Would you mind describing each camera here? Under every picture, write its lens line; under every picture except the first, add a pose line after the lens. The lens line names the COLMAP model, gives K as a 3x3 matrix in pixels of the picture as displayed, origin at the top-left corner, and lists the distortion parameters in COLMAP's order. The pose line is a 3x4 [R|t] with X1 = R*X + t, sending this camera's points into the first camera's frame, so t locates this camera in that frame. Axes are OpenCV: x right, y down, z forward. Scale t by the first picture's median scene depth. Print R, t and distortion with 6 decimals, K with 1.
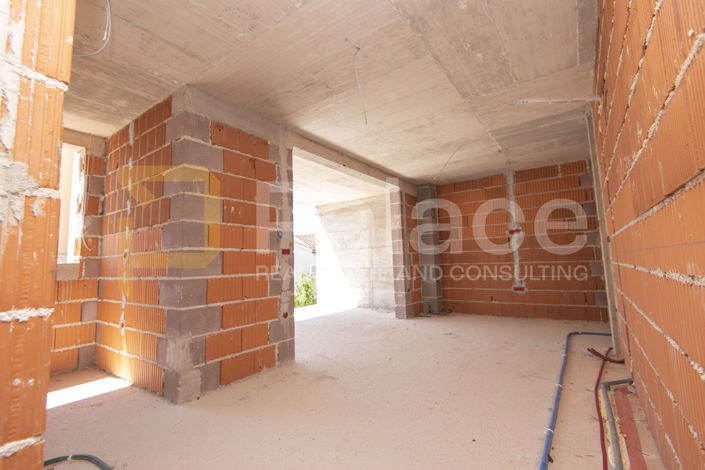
lens RADIAL K [[319.1, 0, 351.1], [0, 319.1, 228.6], [0, 0, 1]] dist [-0.020364, -0.000318]
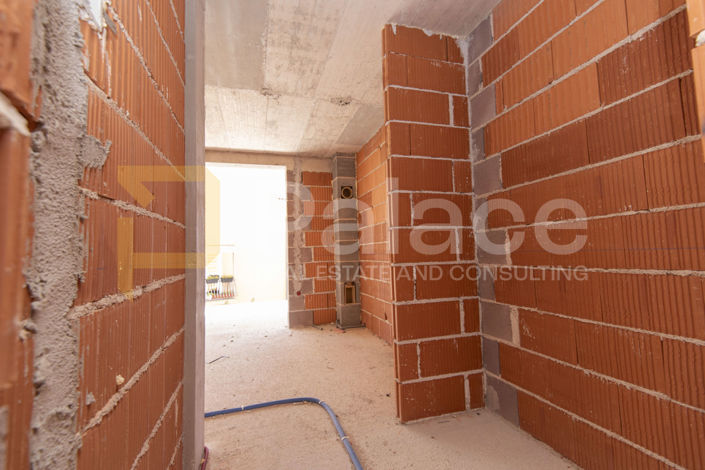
lens RADIAL K [[332.3, 0, 357.2], [0, 332.3, 233.4], [0, 0, 1]] dist [0.003996, -0.001150]
pose [[0.795429, -0.041435, -0.604629, 1.392964], [0.075021, 0.996719, 0.030390, 0.048512], [0.601386, -0.069534, 0.795927, 0.731976]]
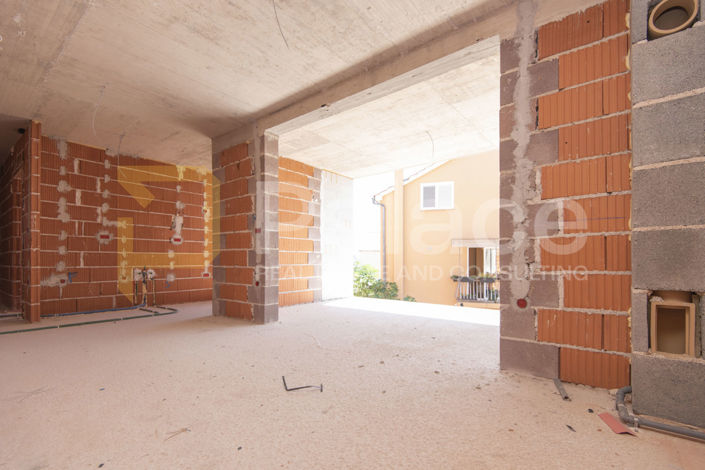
lens RADIAL K [[320.7, 0, 353.2], [0, 320.7, 260.8], [0, 0, 1]] dist [0.000849, -0.000585]
pose [[-0.047635, 0.036399, -0.998201, 0.966068], [0.114603, 0.992936, 0.030738, 0.189278], [0.992269, -0.112933, -0.051470, 1.415599]]
